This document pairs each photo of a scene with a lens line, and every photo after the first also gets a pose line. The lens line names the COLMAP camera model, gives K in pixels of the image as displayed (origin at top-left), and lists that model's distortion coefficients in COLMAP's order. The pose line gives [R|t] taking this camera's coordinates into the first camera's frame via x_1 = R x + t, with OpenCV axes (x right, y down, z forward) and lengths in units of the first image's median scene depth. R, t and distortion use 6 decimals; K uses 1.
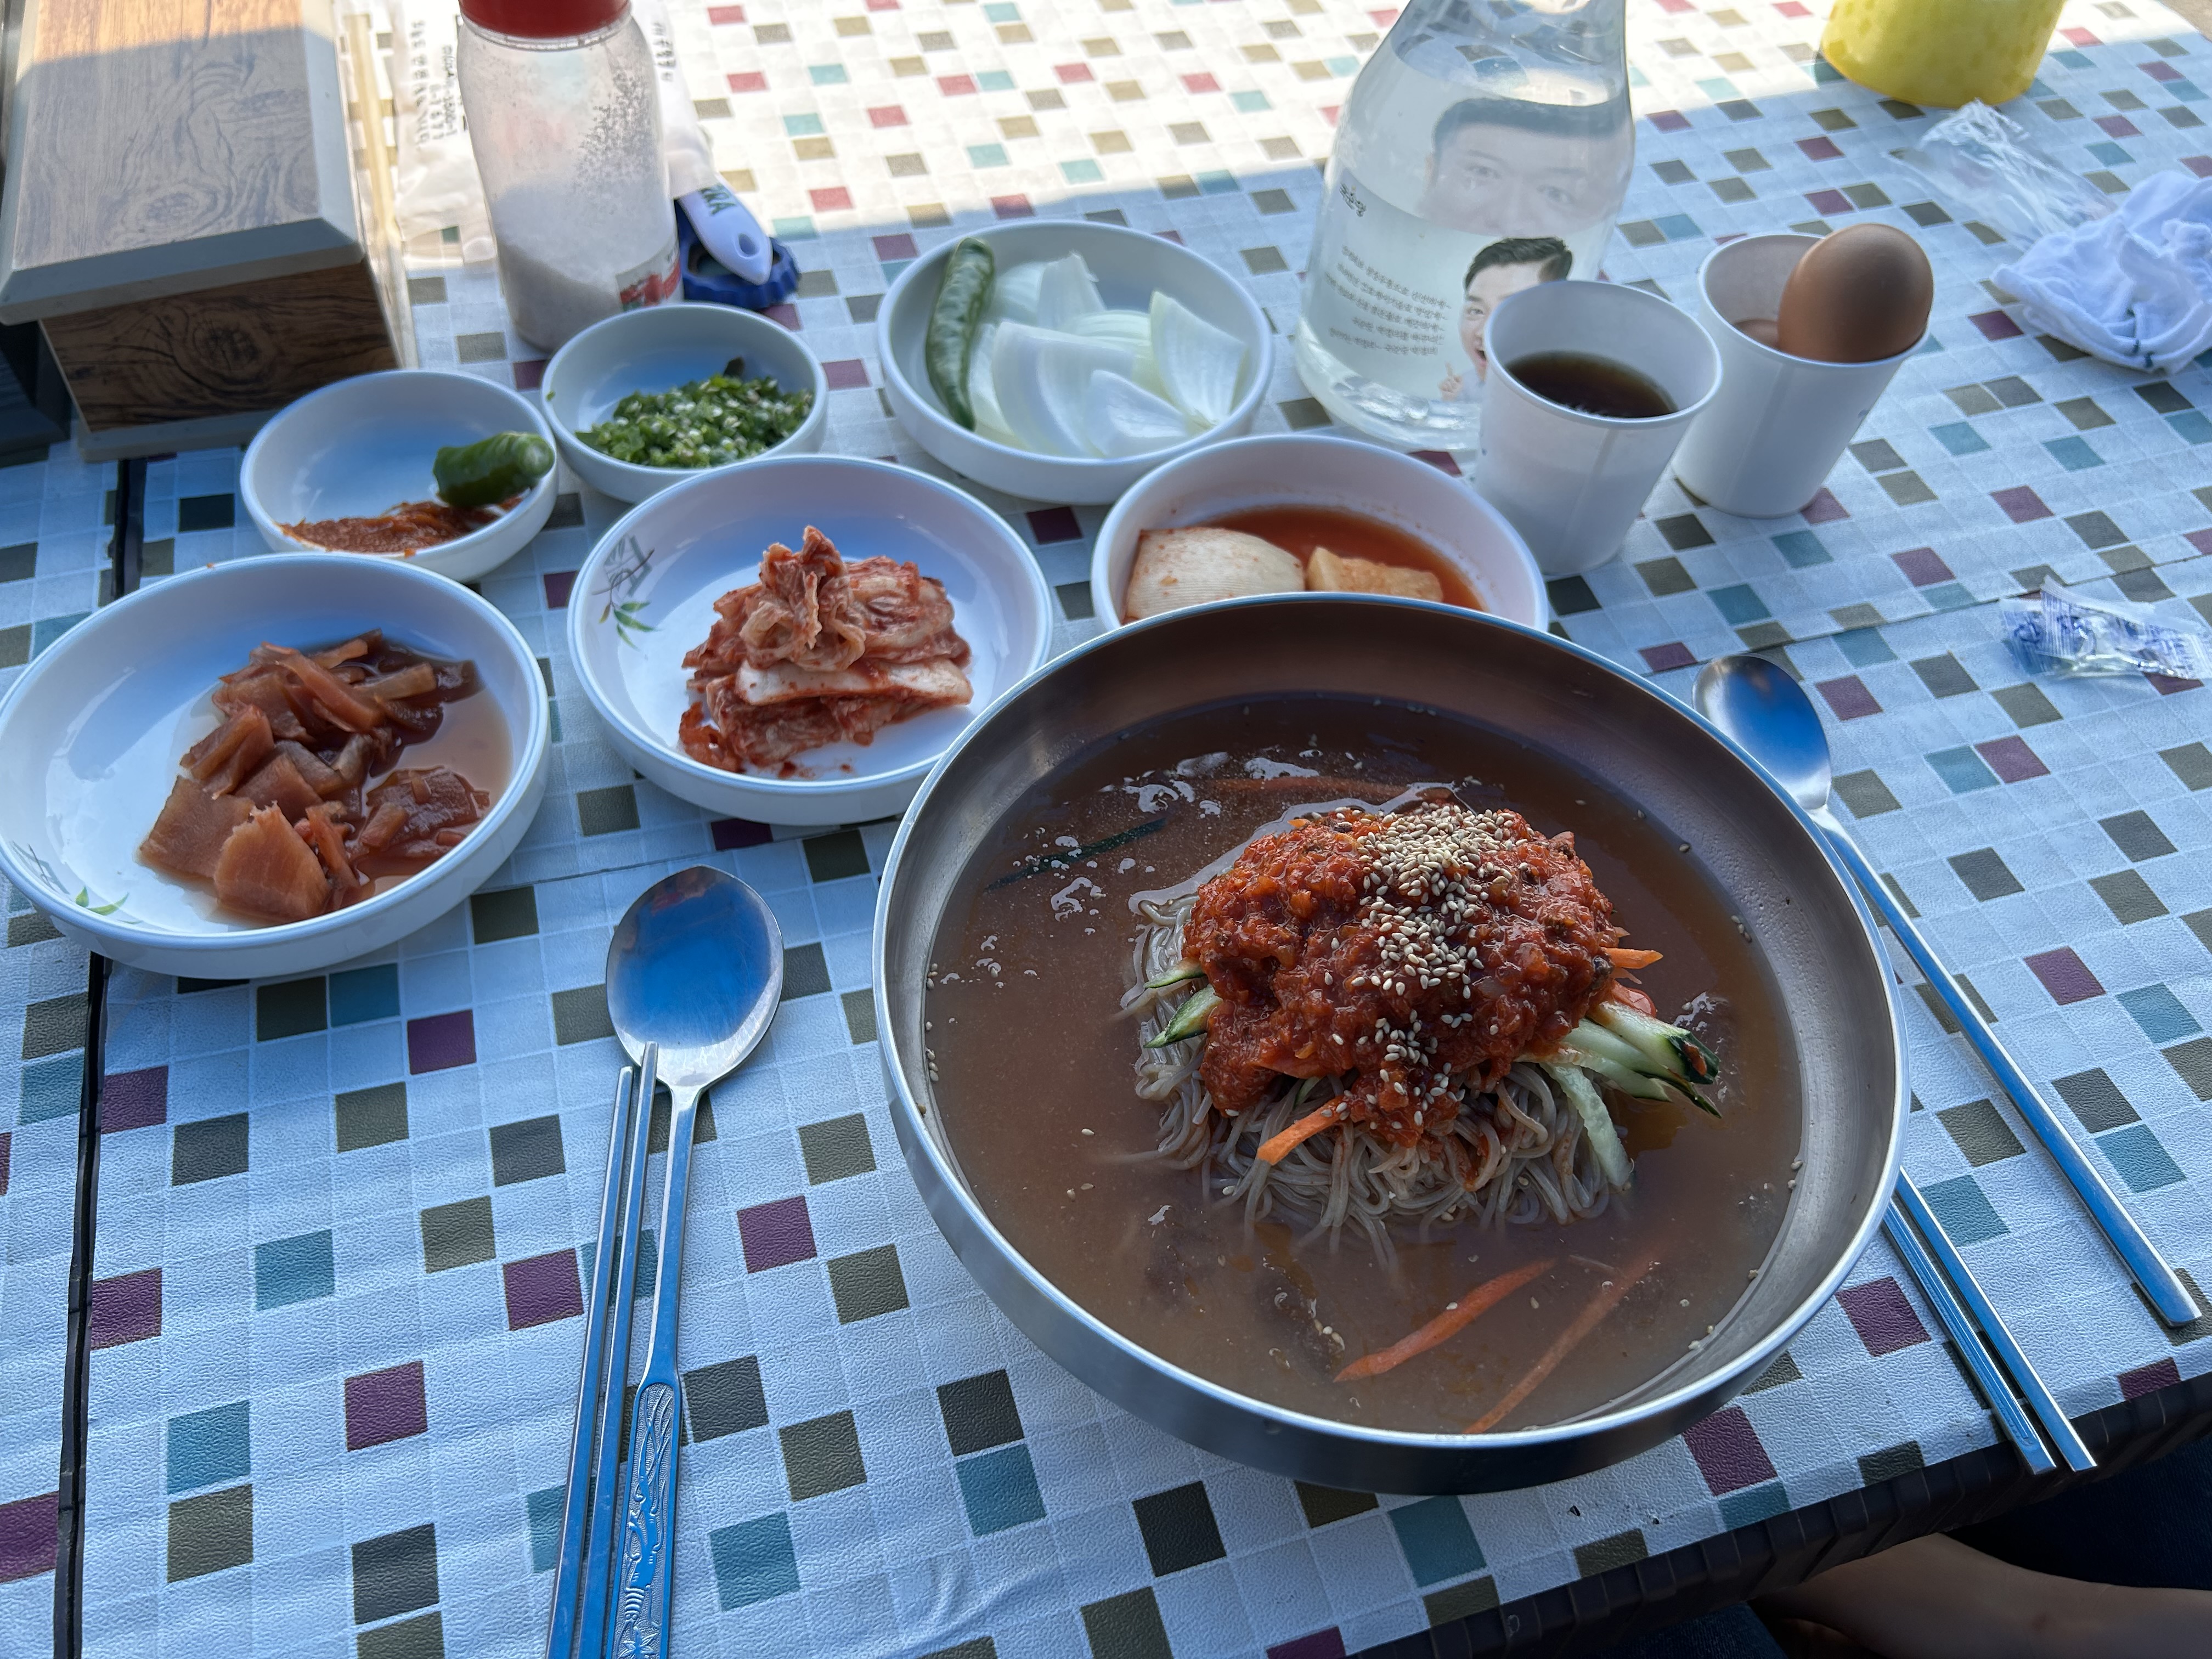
lens RADIAL K [[1671.7, 0, 1106.0], [0, 1671.7, 829.5], [0, 0, 1]] dist [0.054565, -0.081879]
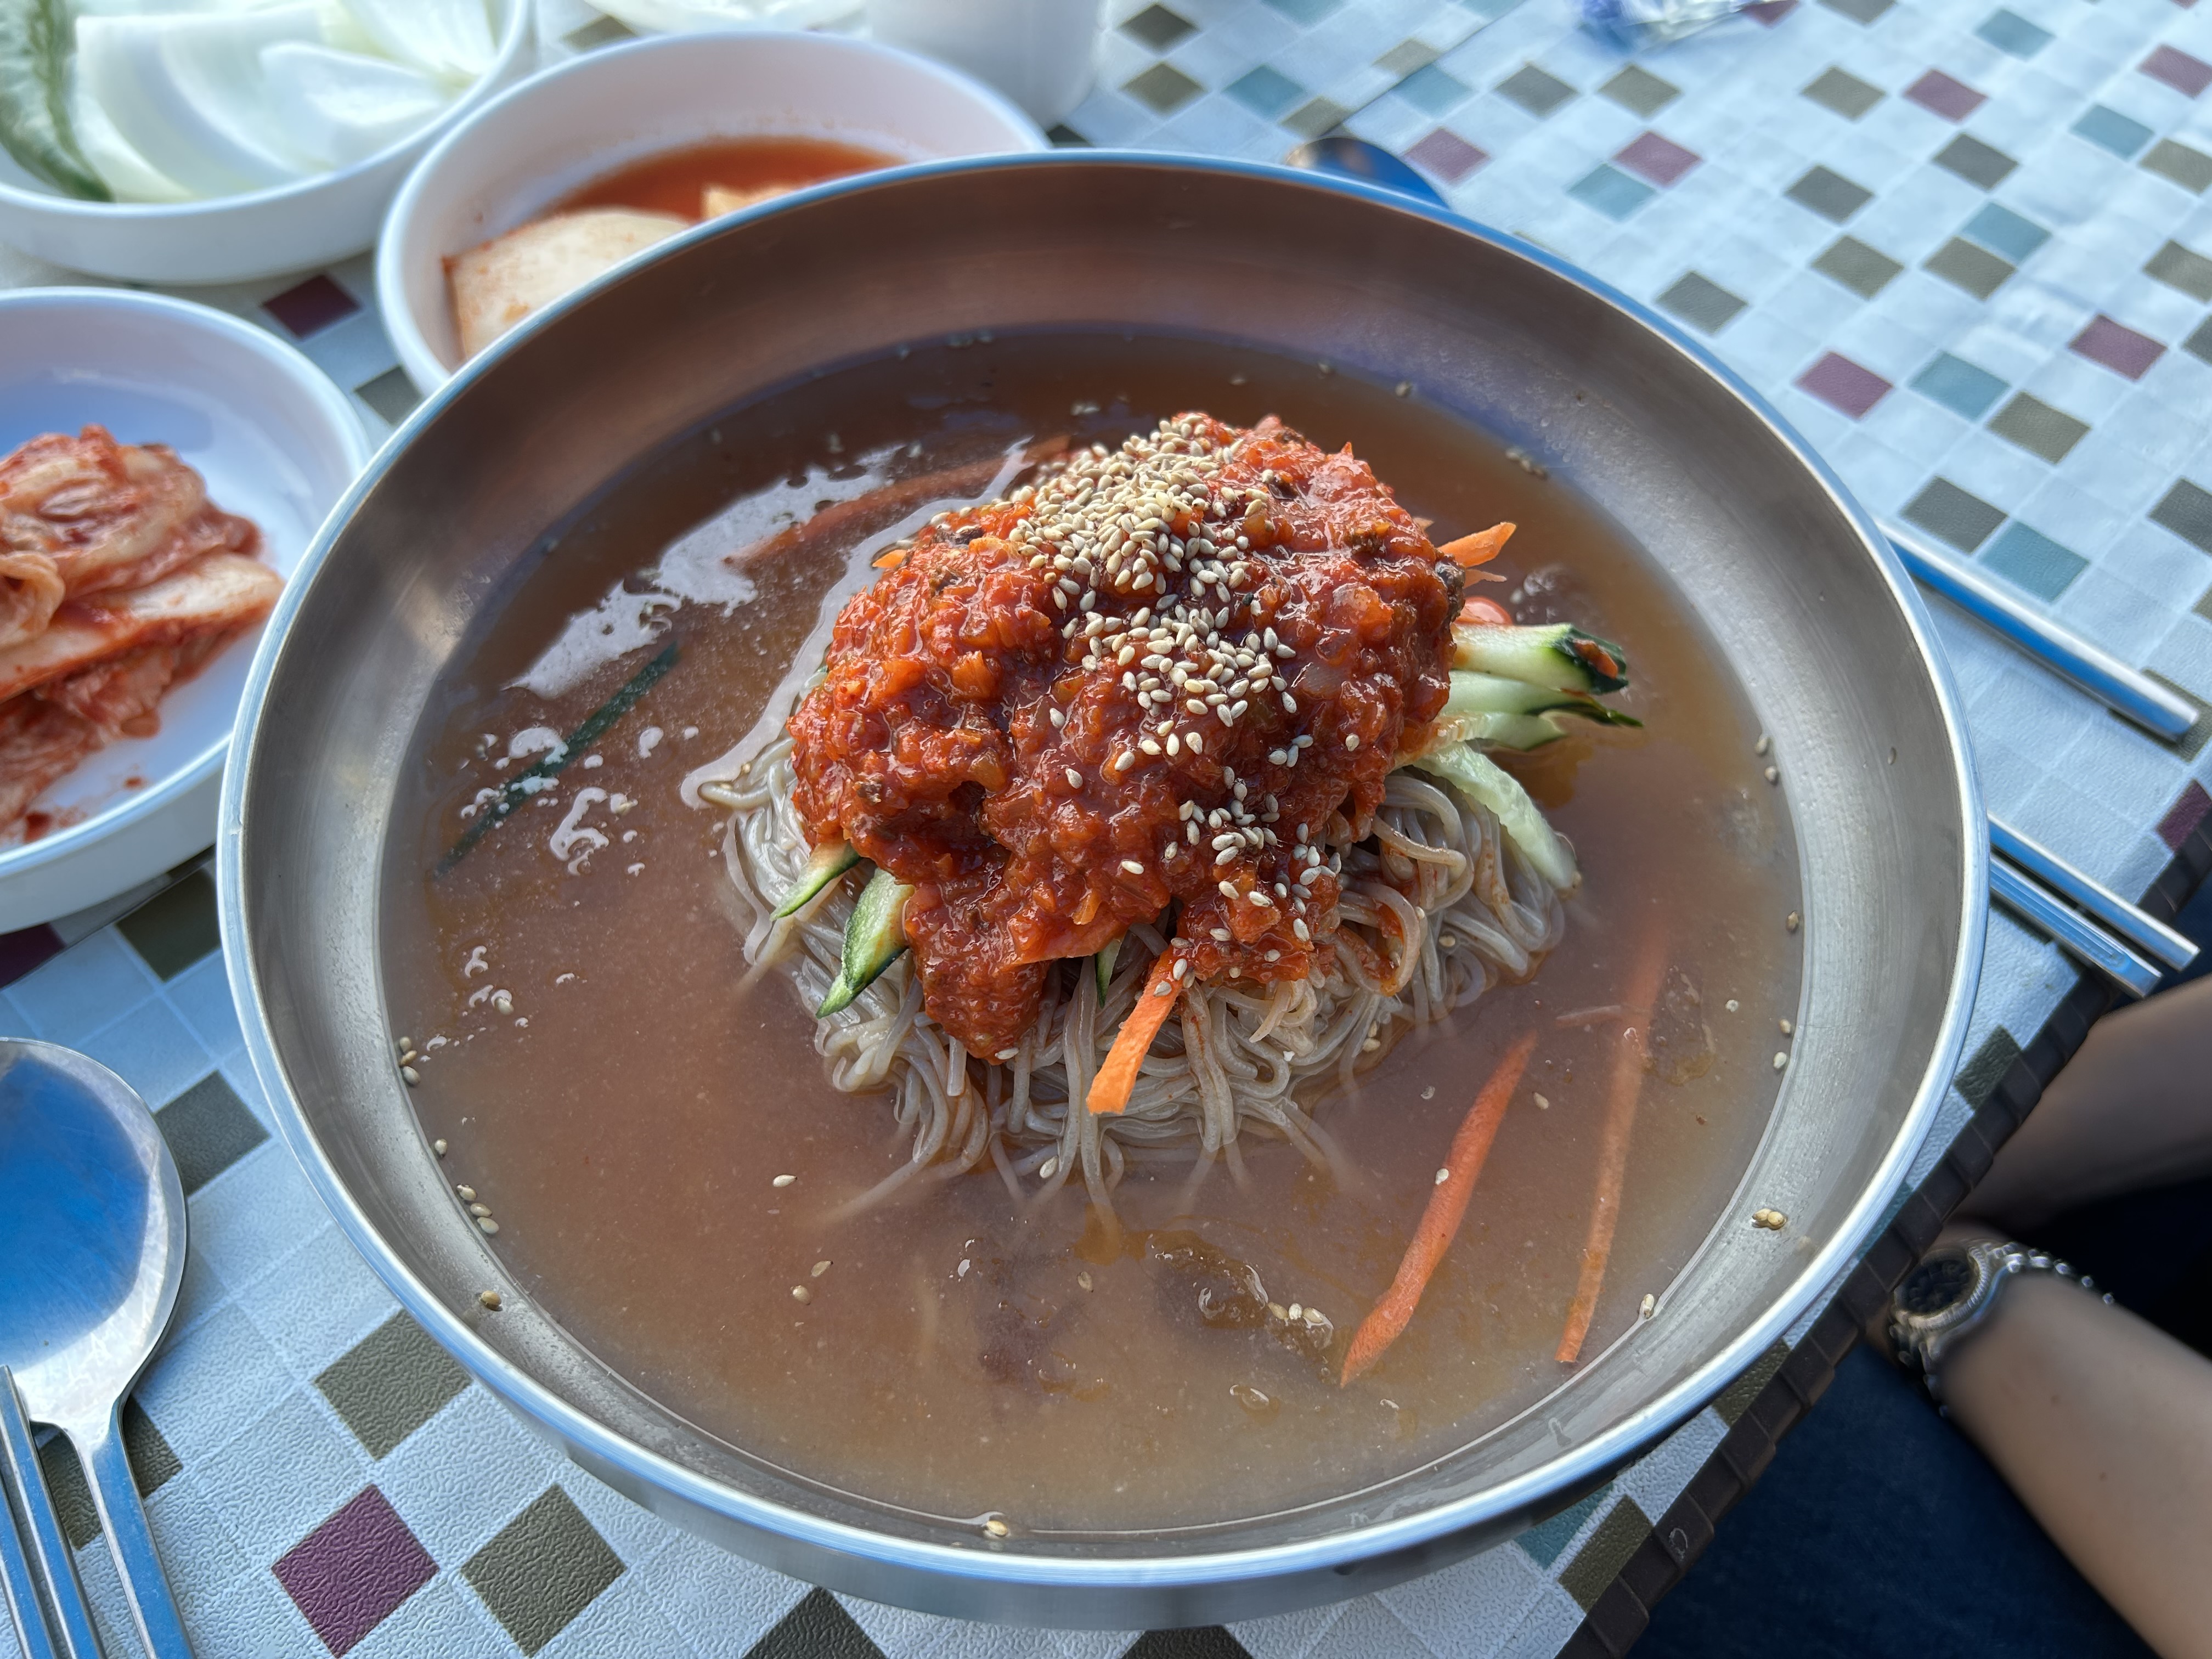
lens RADIAL K [[1738.3, 0, 1109.4], [0, 1738.3, 835.4], [0, 0, 1]] dist [-0.000484, -0.008829]
pose [[0.878536, -0.416397, 0.234069, -0.002484], [0.383689, 0.907027, 0.173448, 0.006441], [-0.284530, -0.062570, 0.956623, 0.311397]]
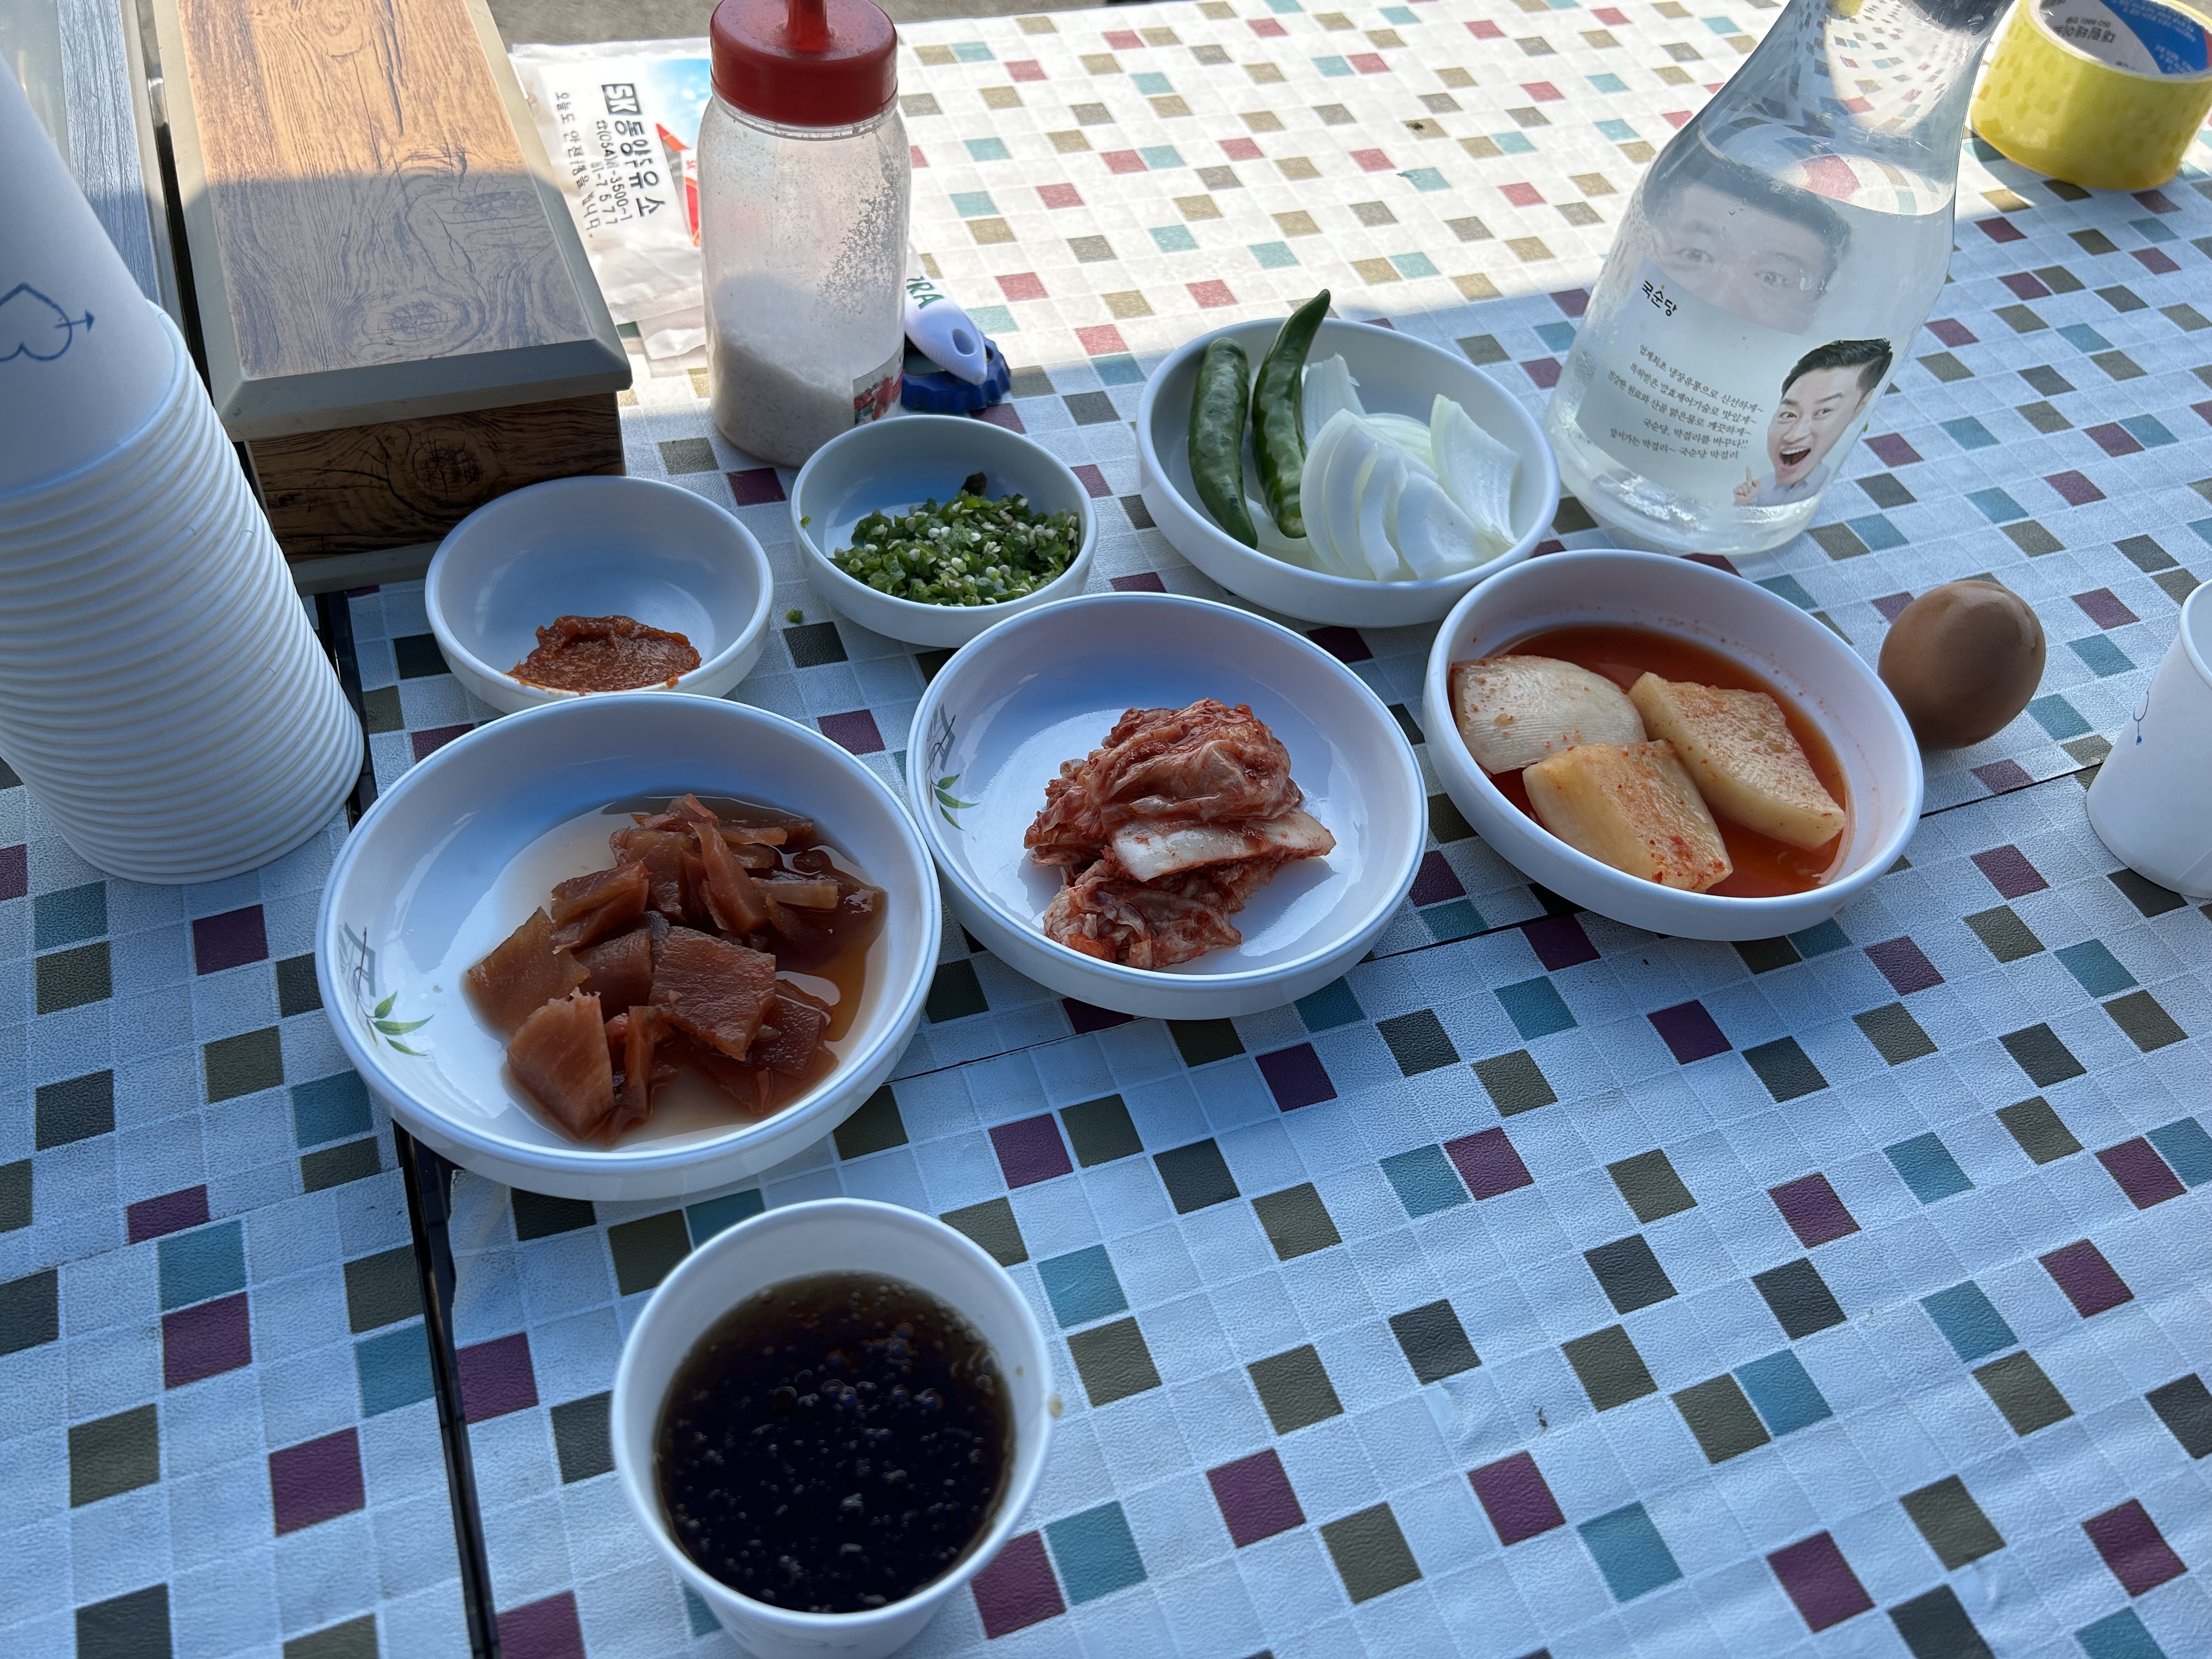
lens RADIAL K [[1671.7, 0, 1106.0], [0, 1671.7, 829.5], [0, 0, 1]] dist [0.054565, -0.081879]
pose [[0.996643, -0.025675, 0.077743, -0.279649], [0.027025, 0.999501, -0.016356, -0.080619], [-0.077284, 0.018402, 0.996839, 0.102370]]
